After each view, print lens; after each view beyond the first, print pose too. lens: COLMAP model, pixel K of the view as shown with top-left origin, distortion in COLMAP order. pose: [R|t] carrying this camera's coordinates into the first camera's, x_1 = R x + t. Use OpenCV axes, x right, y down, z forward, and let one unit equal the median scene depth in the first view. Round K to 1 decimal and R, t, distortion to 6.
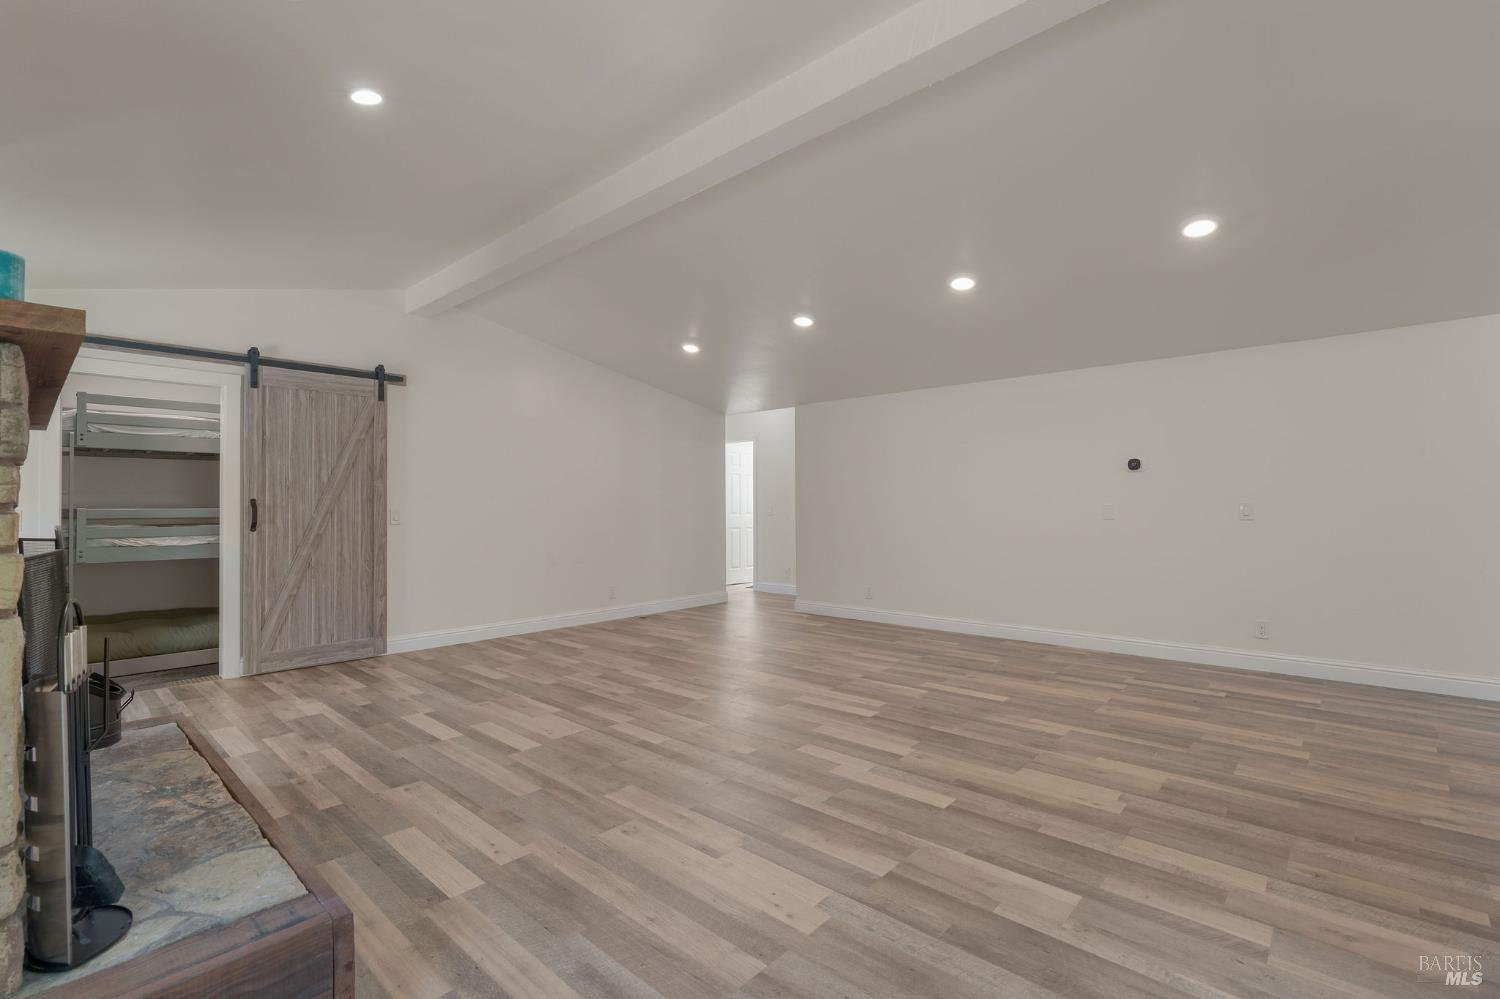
lens RADIAL K [[675.0, 0, 747.5], [0, 675.0, 504.1], [0, 0, 1]] dist [-0.001568, 0.000060]
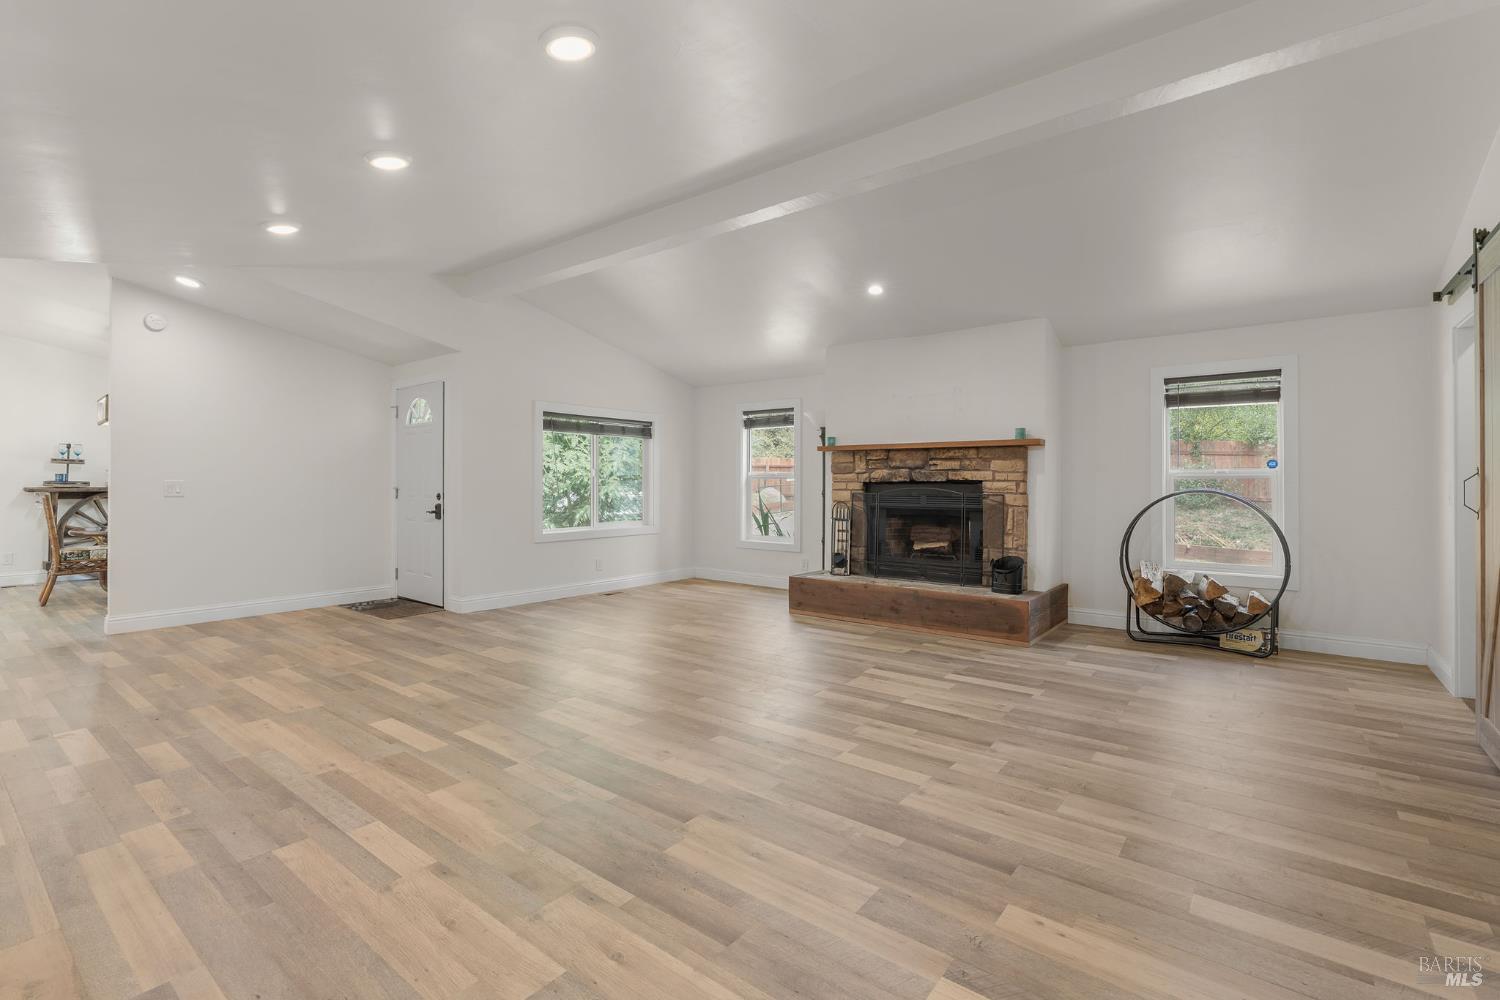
lens RADIAL K [[675.0, 0, 752.3], [0, 675.0, 494.2], [0, 0, 1]] dist [-0.001568, 0.000060]
pose [[-0.997080, 0.001250, -0.076350, 0.000012], [0.001108, 0.999998, 0.001894, 0.017286], [0.076352, 0.001804, -0.997079, 1.884791]]
